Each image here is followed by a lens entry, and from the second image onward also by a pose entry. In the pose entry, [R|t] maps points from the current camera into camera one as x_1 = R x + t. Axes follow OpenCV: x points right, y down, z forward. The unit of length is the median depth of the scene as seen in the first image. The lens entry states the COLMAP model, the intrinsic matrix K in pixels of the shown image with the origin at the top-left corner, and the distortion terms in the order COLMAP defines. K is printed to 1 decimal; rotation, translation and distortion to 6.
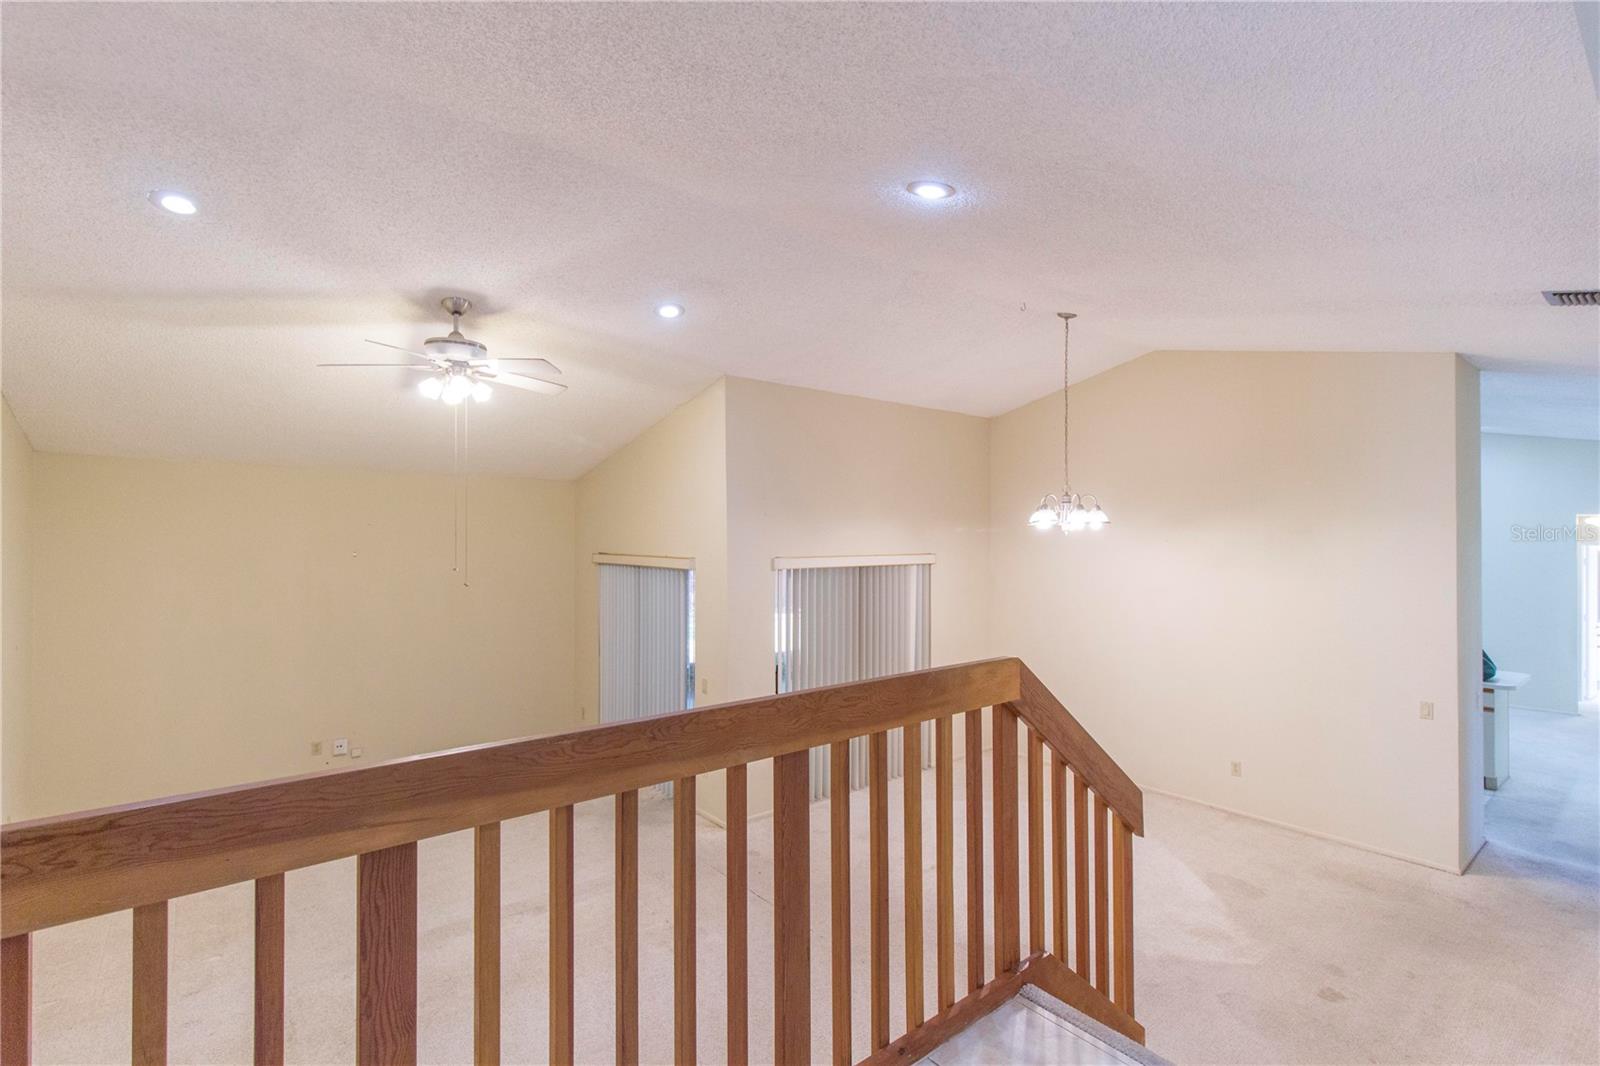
lens RADIAL K [[738.1, 0, 805.1], [0, 738.1, 537.1], [0, 0, 1]] dist [0.001685, 0.000119]
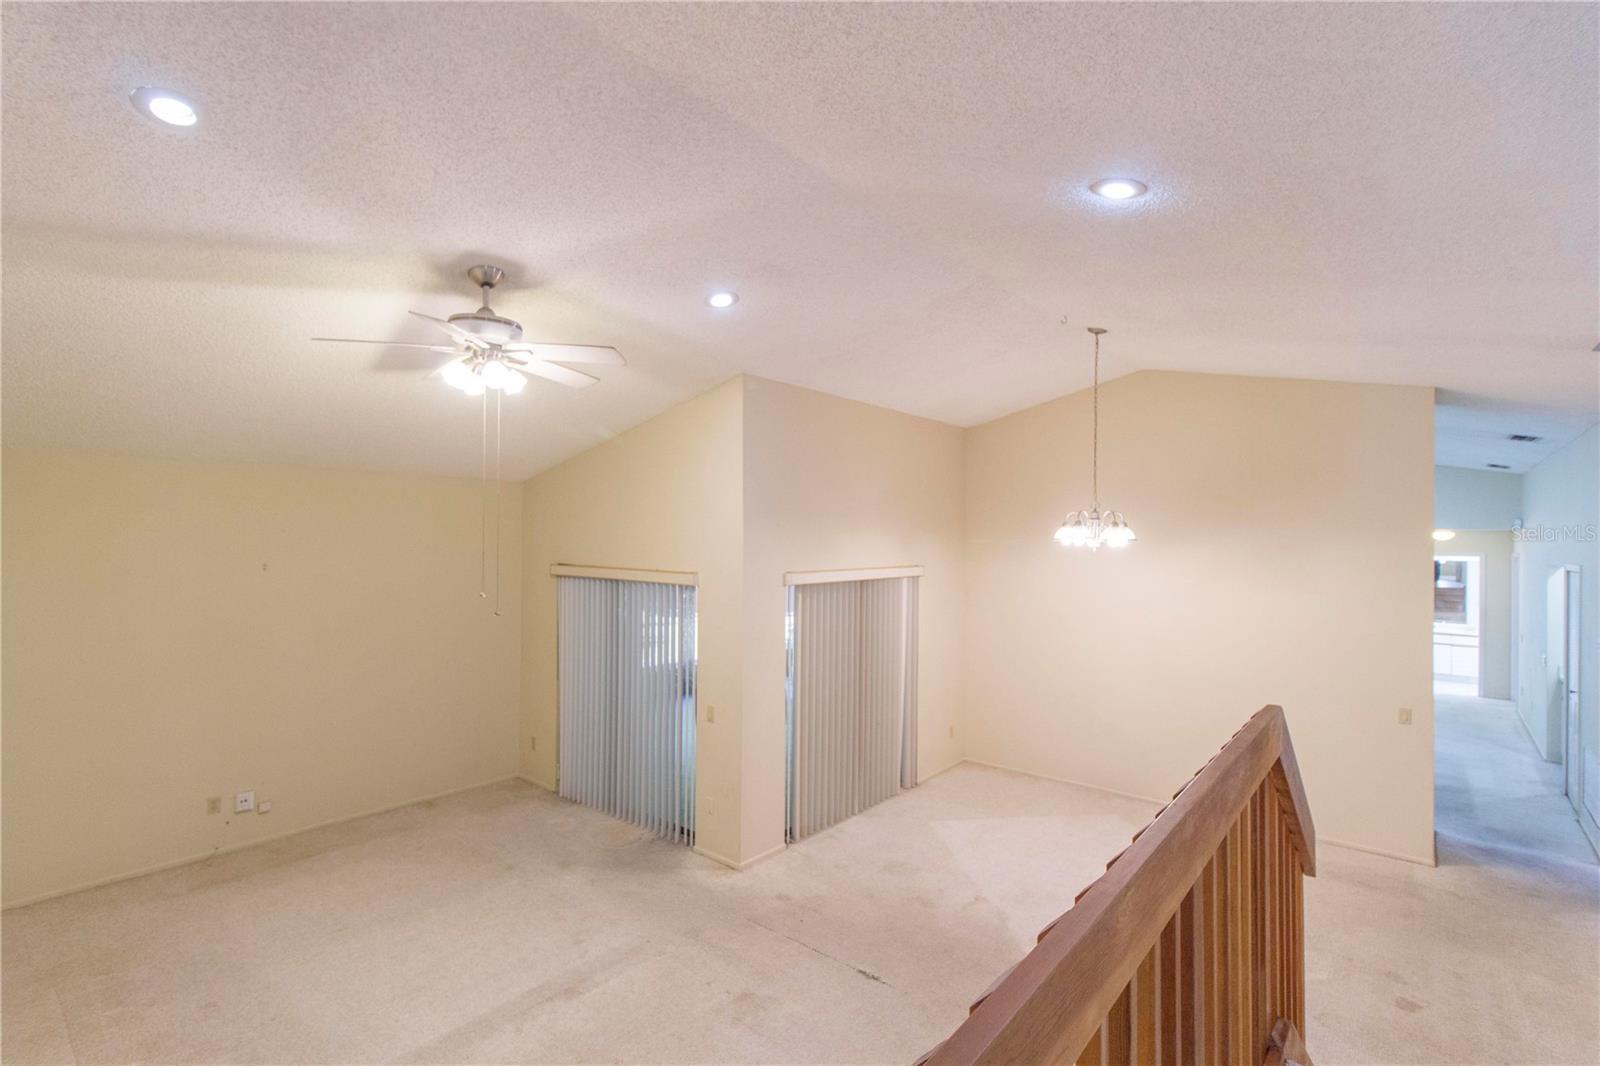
lens RADIAL K [[738.1, 0, 805.1], [0, 738.1, 537.1], [0, 0, 1]] dist [0.001685, 0.000119]
pose [[0.982485, 0.008218, 0.186163, -0.224948], [-0.008490, 0.999964, 0.000666, -0.020707], [-0.186150, -0.002235, 0.982519, 0.100694]]
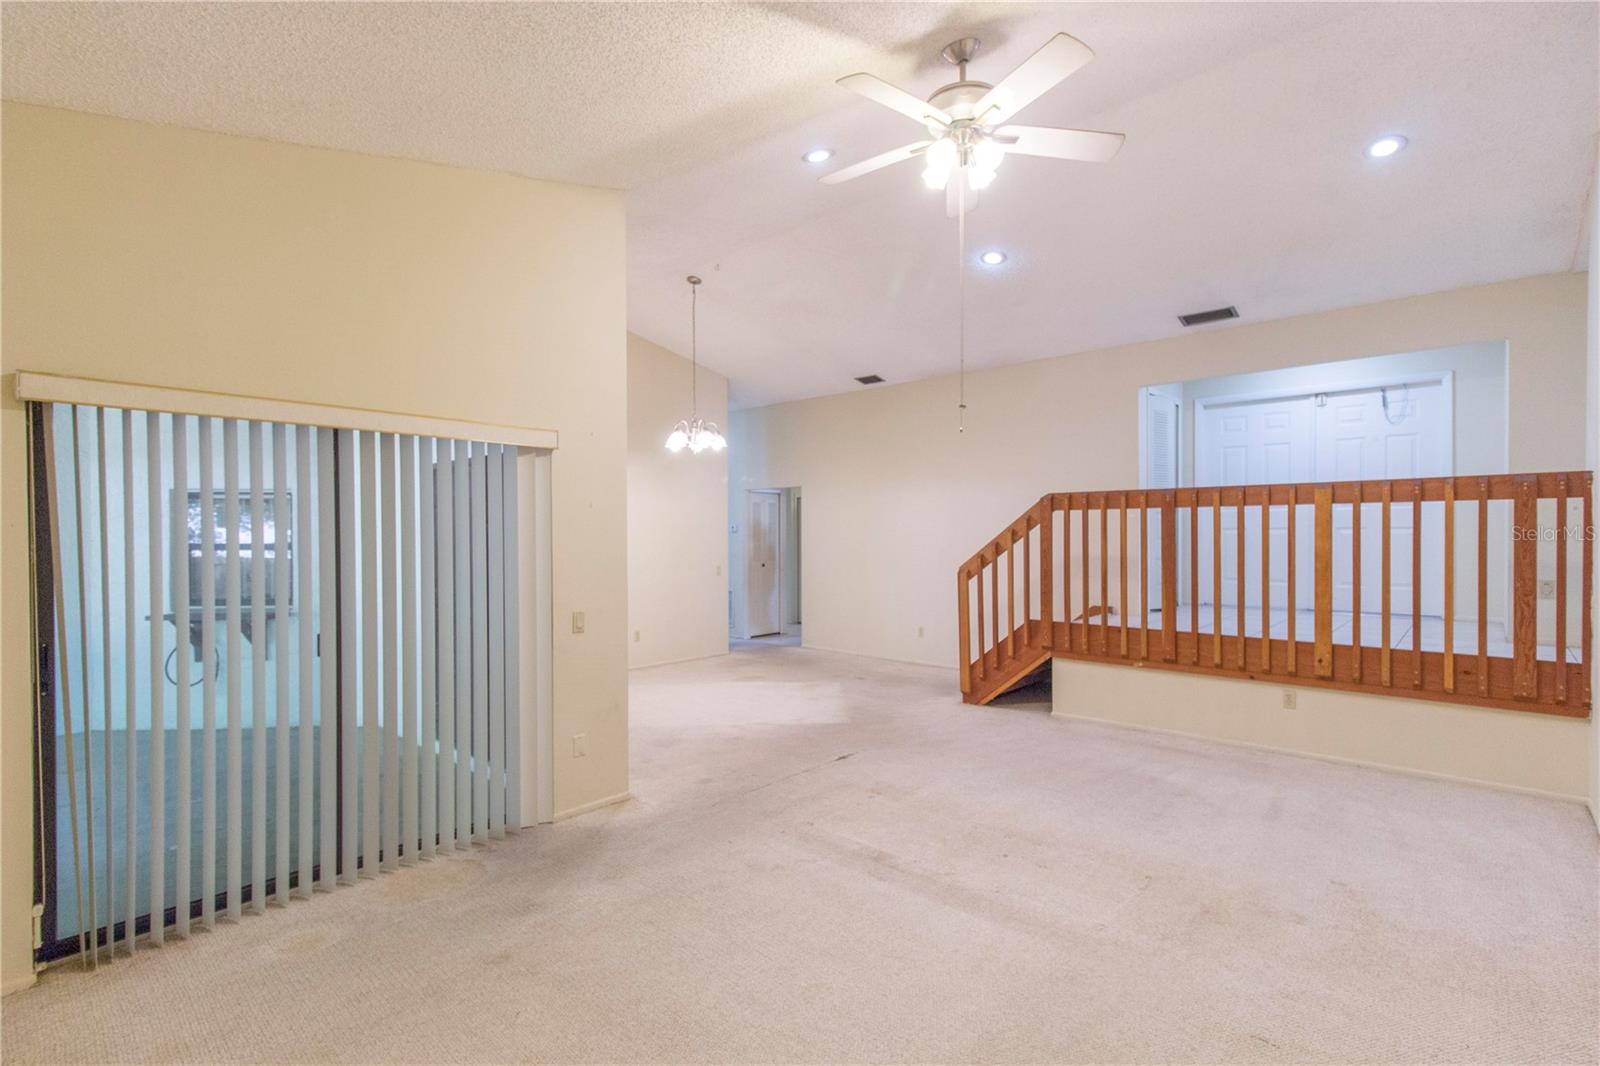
lens RADIAL K [[735.0, 0, 805.4], [0, 735.0, 533.5], [0, 0, 1]] dist [0.000995, 0.000355]
pose [[-0.139643, -0.000217, 0.990202, -0.973569], [0.007630, 0.999970, 0.001295, 0.141754], [-0.990173, 0.007736, -0.139637, 1.037280]]
